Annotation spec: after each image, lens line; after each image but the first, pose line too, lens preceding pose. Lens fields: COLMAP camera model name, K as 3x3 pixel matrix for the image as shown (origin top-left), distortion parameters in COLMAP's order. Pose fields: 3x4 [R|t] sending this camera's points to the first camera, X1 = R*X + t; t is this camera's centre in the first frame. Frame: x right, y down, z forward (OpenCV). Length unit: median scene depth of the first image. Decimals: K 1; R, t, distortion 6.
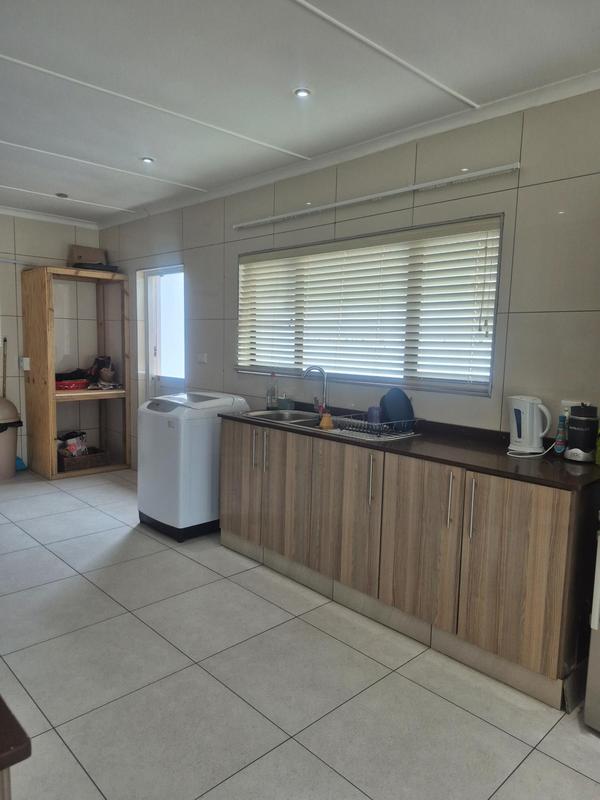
lens RADIAL K [[561.5, 0, 298.5], [0, 561.5, 407.6], [0, 0, 1]] dist [0.109834, -0.134947]
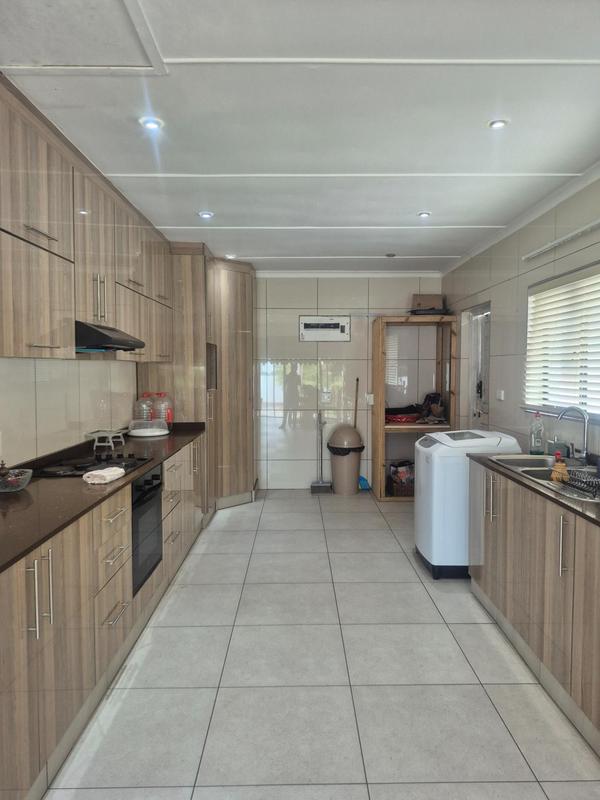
lens RADIAL K [[559.8, 0, 300.0], [0, 559.8, 400.0], [0, 0, 1]] dist [0.102665, -0.127385]
pose [[0.731897, 0.013922, -0.681273, 0.299464], [-0.063622, 0.996820, -0.047979, -0.014990], [0.678438, 0.078460, 0.730456, 0.081075]]
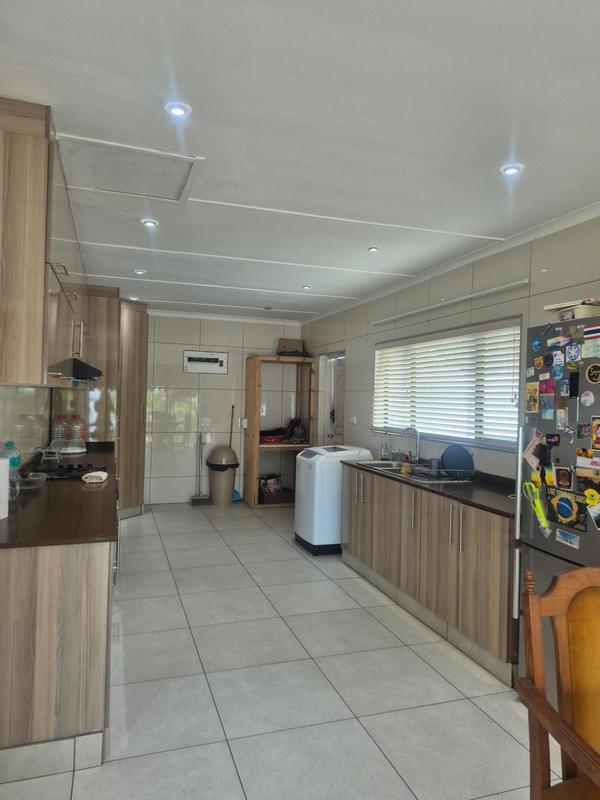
lens RADIAL K [[559.8, 0, 300.0], [0, 559.8, 400.0], [0, 0, 1]] dist [0.102665, -0.127385]
pose [[0.907139, -0.000389, -0.420830, 0.329615], [-0.052947, 0.991948, -0.115049, 0.025735], [0.417487, 0.126647, 0.899814, -0.276101]]
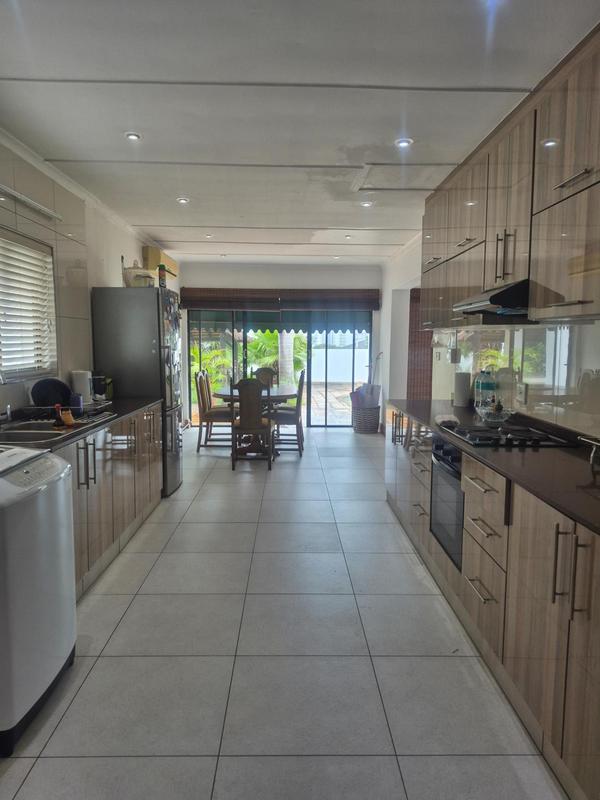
lens RADIAL K [[559.8, 0, 300.0], [0, 559.8, 400.0], [0, 0, 1]] dist [0.102665, -0.127385]
pose [[-0.740051, -0.100589, 0.664986, -0.798422], [0.054318, 0.976583, 0.208172, -0.167911], [-0.670354, 0.190179, -0.717257, 1.242001]]
